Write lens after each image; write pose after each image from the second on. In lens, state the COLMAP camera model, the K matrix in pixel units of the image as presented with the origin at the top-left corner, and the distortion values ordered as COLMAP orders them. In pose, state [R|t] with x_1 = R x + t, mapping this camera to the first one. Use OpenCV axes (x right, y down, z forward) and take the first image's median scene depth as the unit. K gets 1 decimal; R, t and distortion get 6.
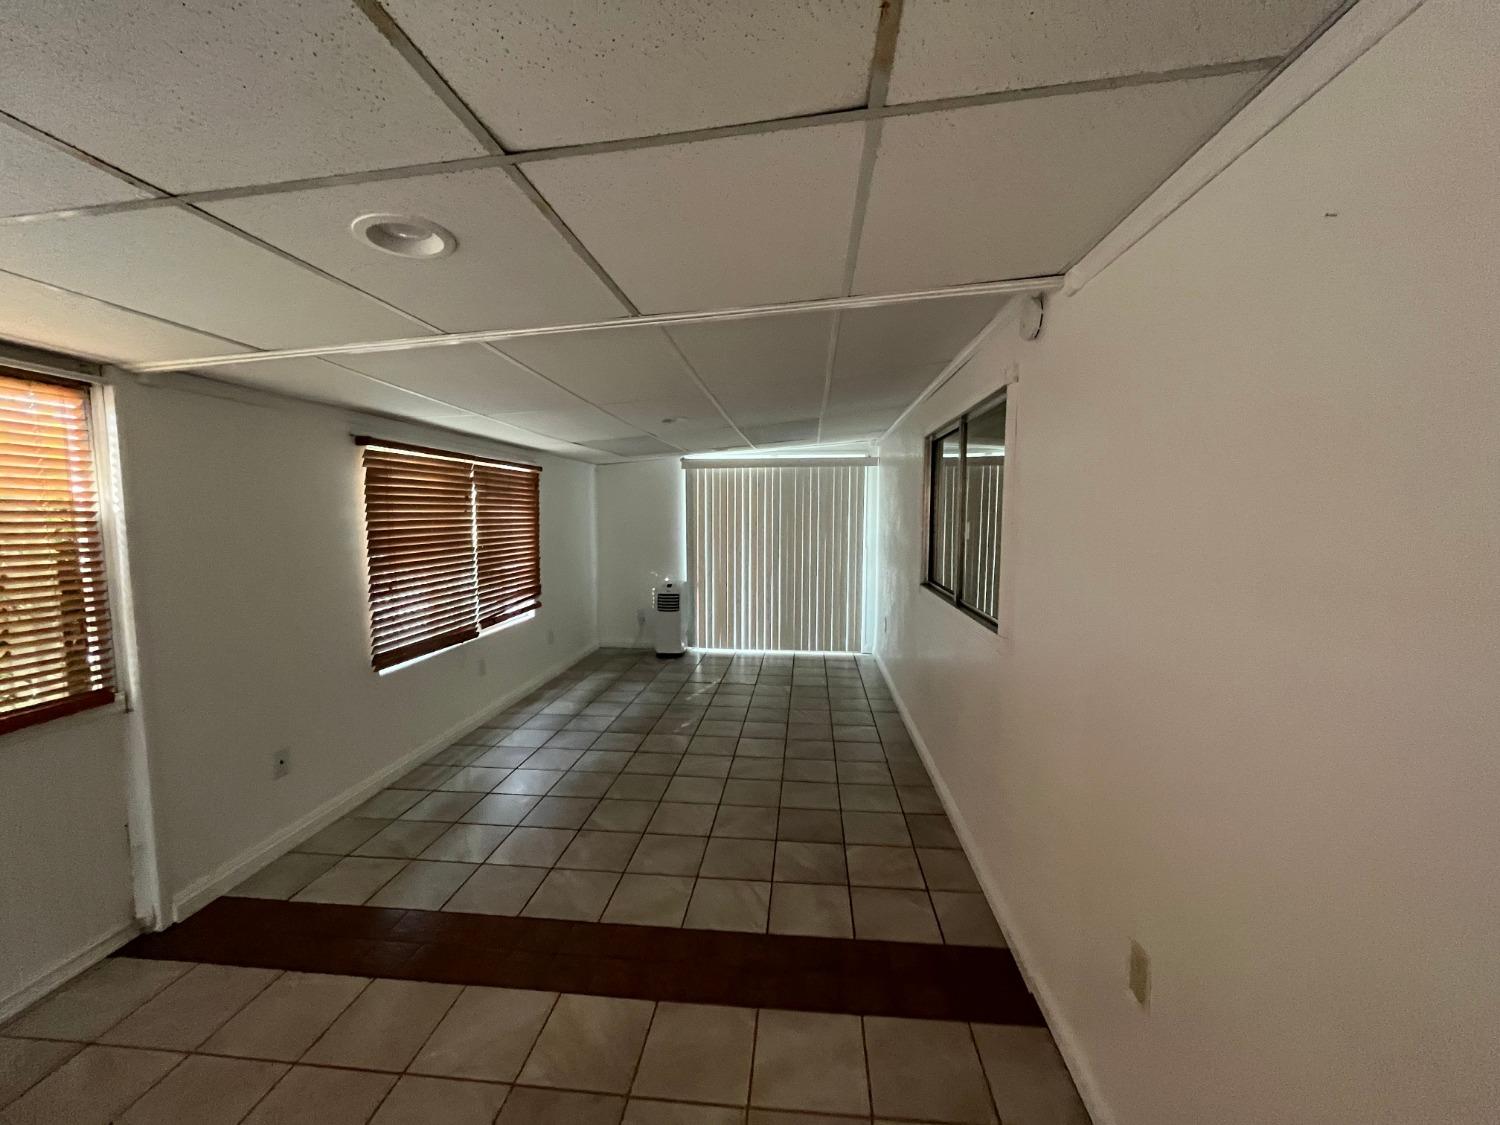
lens RADIAL K [[604.7, 0, 751.6], [0, 604.7, 563.2], [0, 0, 1]] dist [-0.002558, 0.000342]
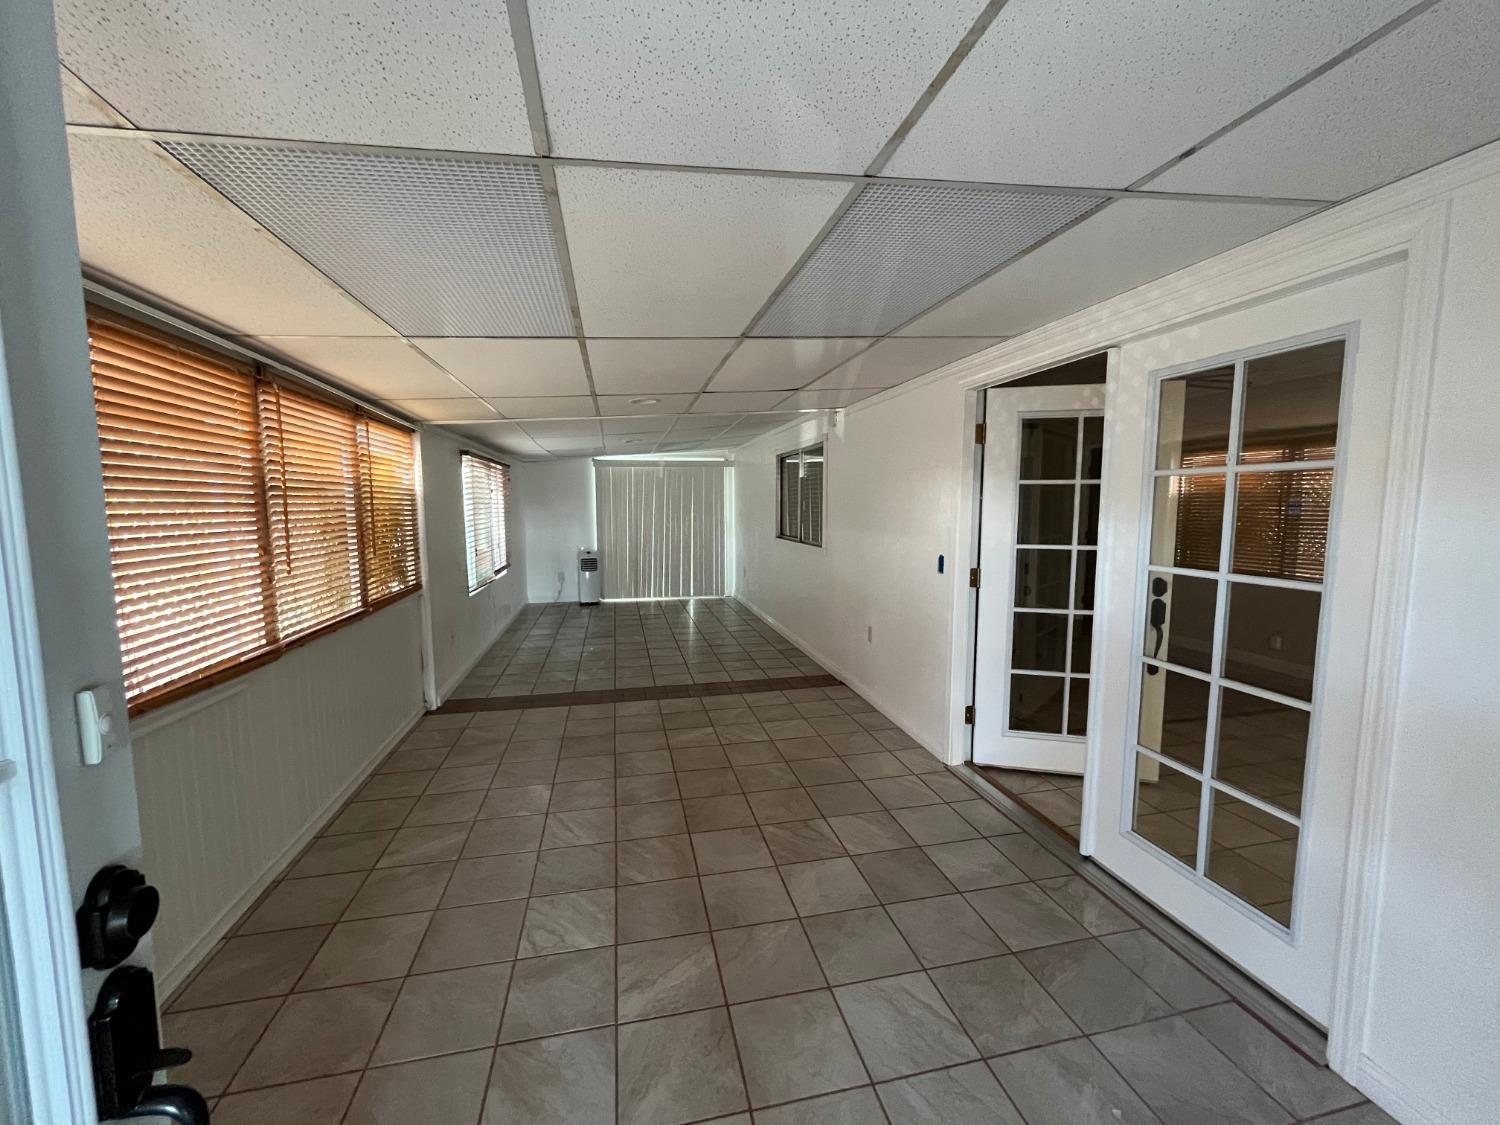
lens RADIAL K [[604.7, 0, 751.6], [0, 604.7, 563.2], [0, 0, 1]] dist [-0.002558, 0.000342]
pose [[0.951538, -0.031007, 0.305963, -0.373139], [0.026191, 0.999460, 0.019834, 0.080340], [-0.306412, -0.010859, 0.951837, -0.744623]]
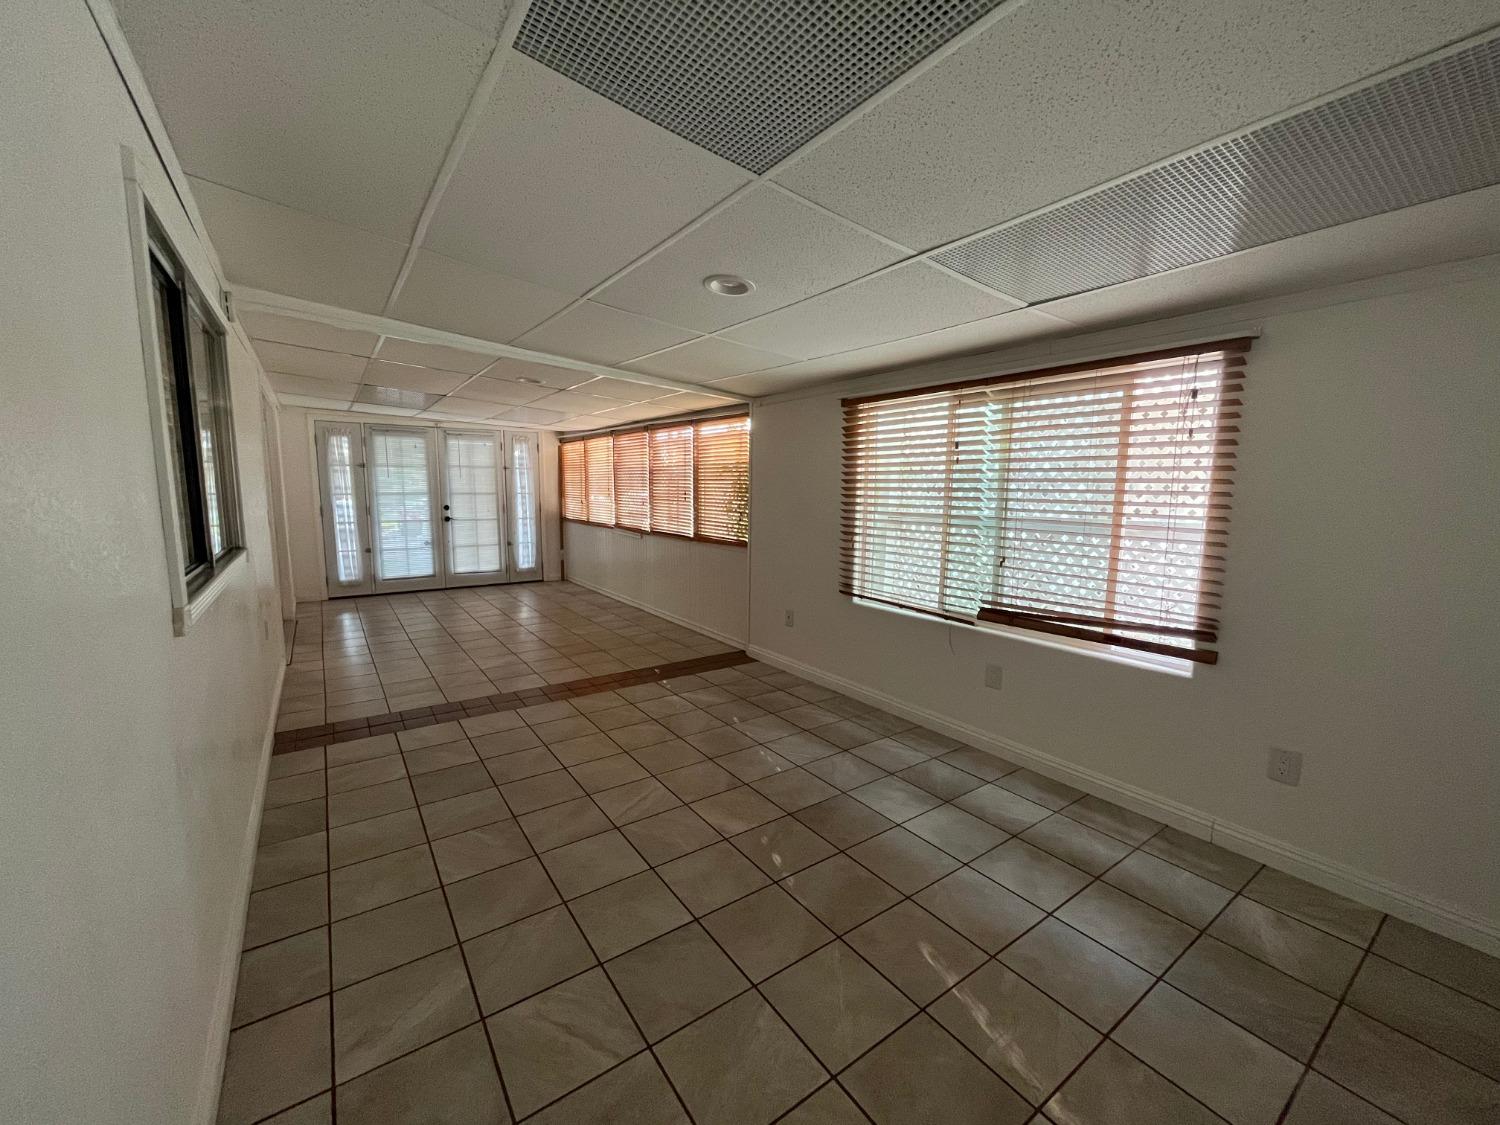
lens RADIAL K [[604.7, 0, 751.6], [0, 604.7, 563.2], [0, 0, 1]] dist [-0.002558, 0.000342]
pose [[-0.757258, 0.075258, -0.648766, 0.280888], [-0.065766, 0.979504, 0.190388, -0.096173], [0.649796, 0.186839, -0.736787, 1.654437]]
